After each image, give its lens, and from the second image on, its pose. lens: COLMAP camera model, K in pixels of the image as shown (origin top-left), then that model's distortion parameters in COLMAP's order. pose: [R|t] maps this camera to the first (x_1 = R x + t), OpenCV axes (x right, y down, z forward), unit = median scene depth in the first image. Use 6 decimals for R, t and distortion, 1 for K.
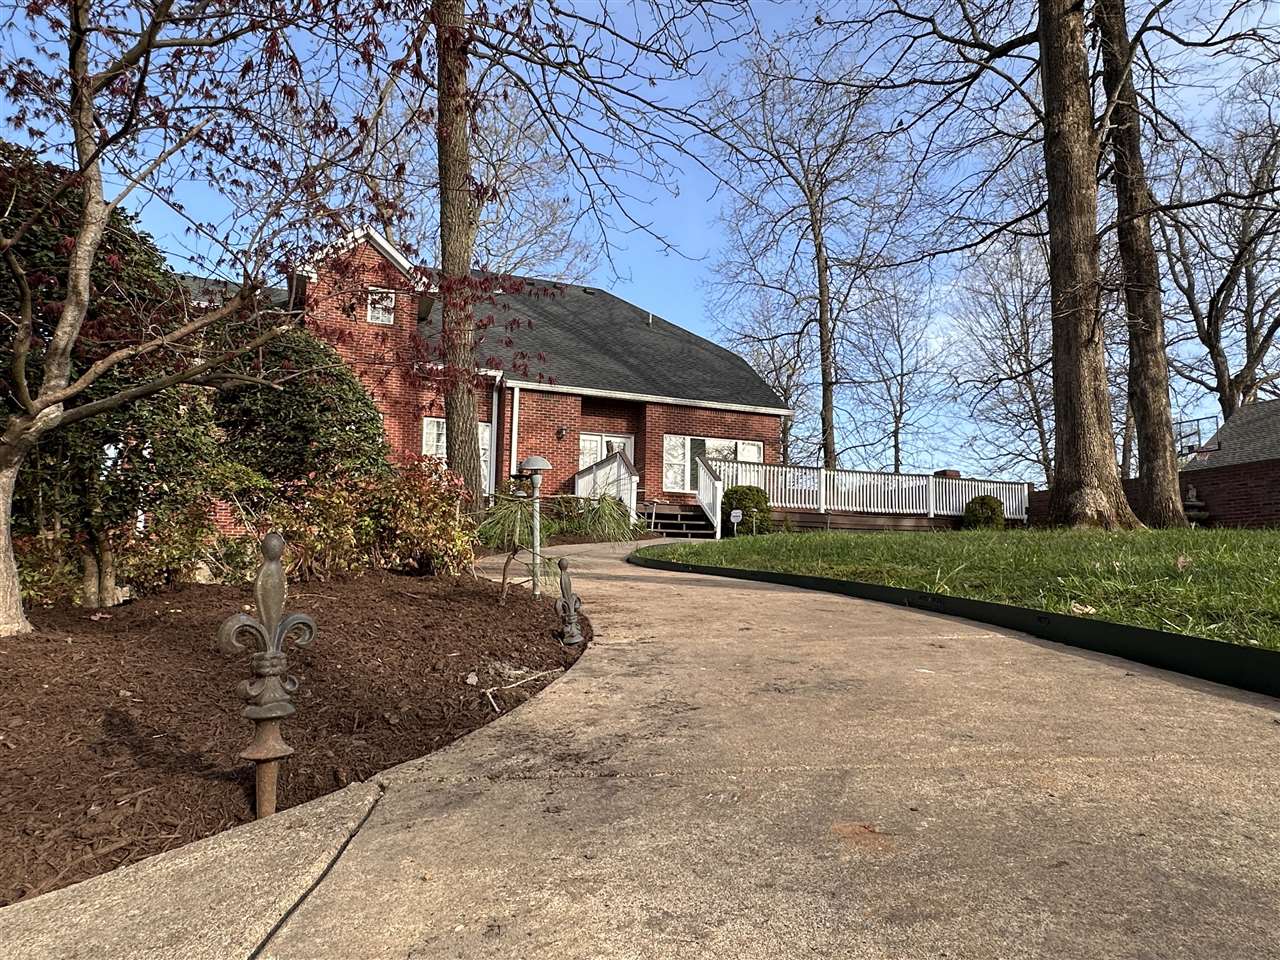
lens RADIAL K [[799.9, 0, 640.4], [0, 799.9, 487.1], [0, 0, 1]] dist [-0.010489, -0.003018]
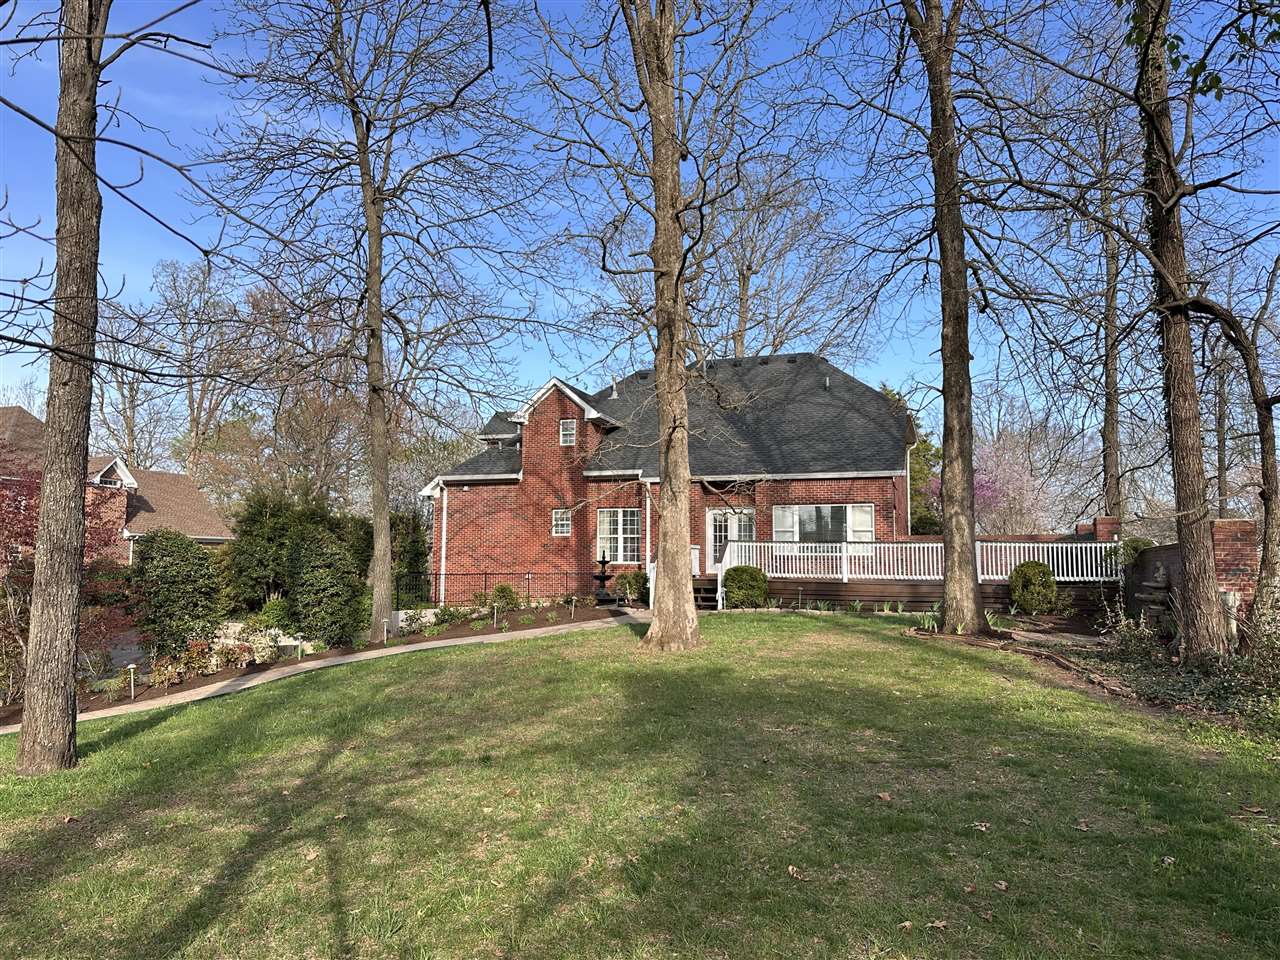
lens RADIAL K [[898.7, 0, 641.6], [0, 898.7, 480.5], [0, 0, 1]] dist [0.079366, -0.044451]
pose [[0.760056, -0.068286, -0.646260, 0.737593], [0.081571, 0.996623, -0.009373, -0.106557], [0.644718, -0.045592, 0.763060, -0.127116]]
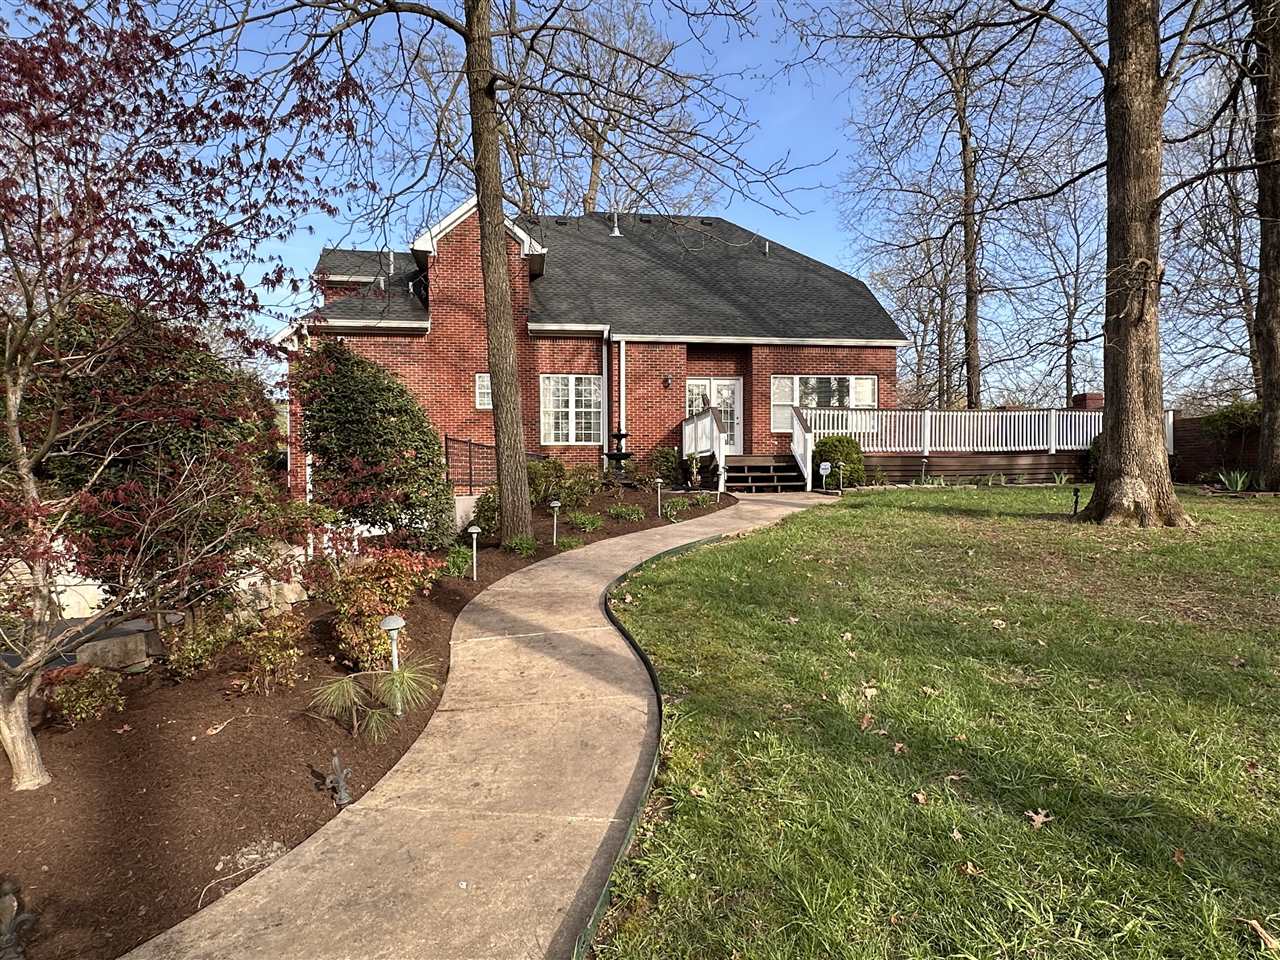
lens RADIAL K [[799.9, 0, 638.8], [0, 799.9, 489.4], [0, 0, 1]] dist [-0.010489, -0.003018]
pose [[0.975207, -0.016842, -0.220655, 0.086625], [0.046092, 0.990690, 0.128093, -0.060374], [0.216443, -0.135088, 0.966904, -0.030085]]
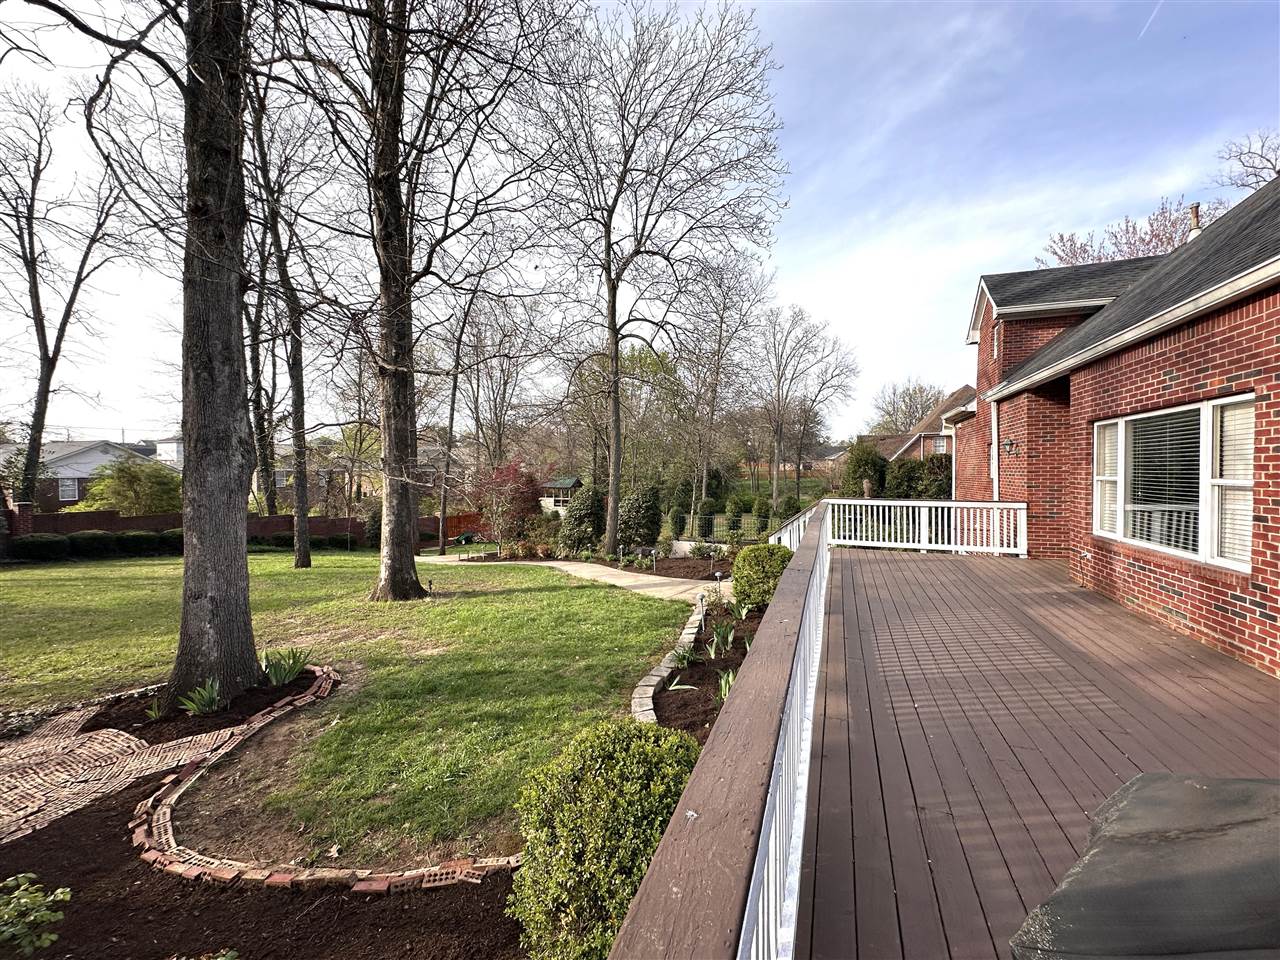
lens RADIAL K [[510.7, 0, 640.4], [0, 510.7, 480.7], [0, 0, 1]] dist [-0.002643, 0.000346]
pose [[-0.681509, 0.009237, -0.731751, 0.472358], [0.090246, 0.993349, -0.071511, -0.032208], [0.726224, -0.114773, -0.677810, 1.008269]]
